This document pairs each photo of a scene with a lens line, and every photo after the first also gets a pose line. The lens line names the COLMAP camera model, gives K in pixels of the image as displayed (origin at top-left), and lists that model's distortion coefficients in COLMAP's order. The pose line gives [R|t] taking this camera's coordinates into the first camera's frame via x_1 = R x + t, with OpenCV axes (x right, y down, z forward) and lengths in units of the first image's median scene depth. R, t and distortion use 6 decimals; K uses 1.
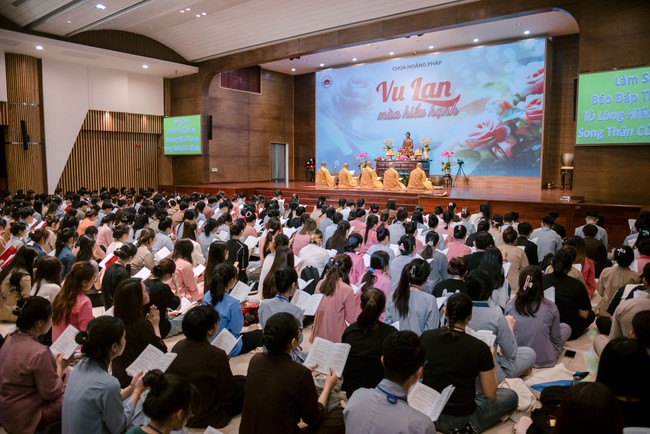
lens RADIAL K [[473.5, 0, 322.9], [0, 473.5, 218.8], [0, 0, 1]] dist [-0.114363, 0.079629]
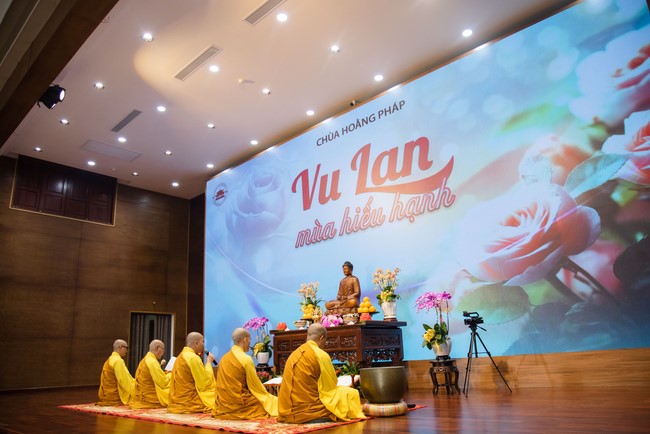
lens RADIAL K [[481.0, 0, 327.9], [0, 481.0, 219.5], [0, 0, 1]] dist [-0.110220, 0.069057]
pose [[0.994770, -0.068766, -0.075519, 0.208233], [0.034827, 0.923455, -0.382122, -0.055376], [0.096016, 0.377494, 0.921021, 0.605998]]
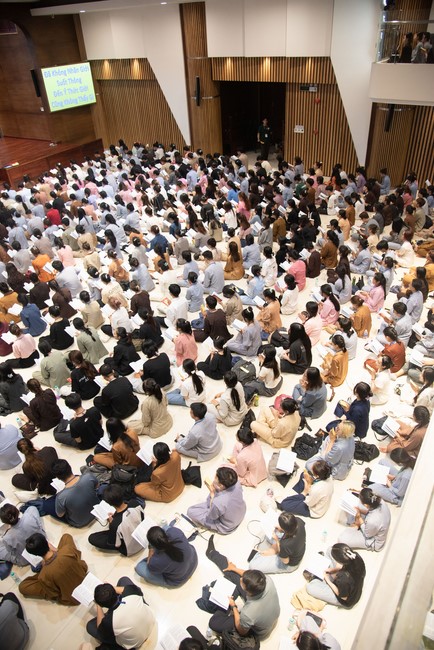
lens RADIAL K [[446.7, 0, 211.5], [0, 446.7, 323.7], [0, 0, 1]] dist [-0.113594, 0.075317]
pose [[-0.077923, -0.573422, 0.815546, -0.786405], [0.160210, 0.800200, 0.577939, -0.223740], [-0.984002, 0.175693, 0.029513, 0.297422]]
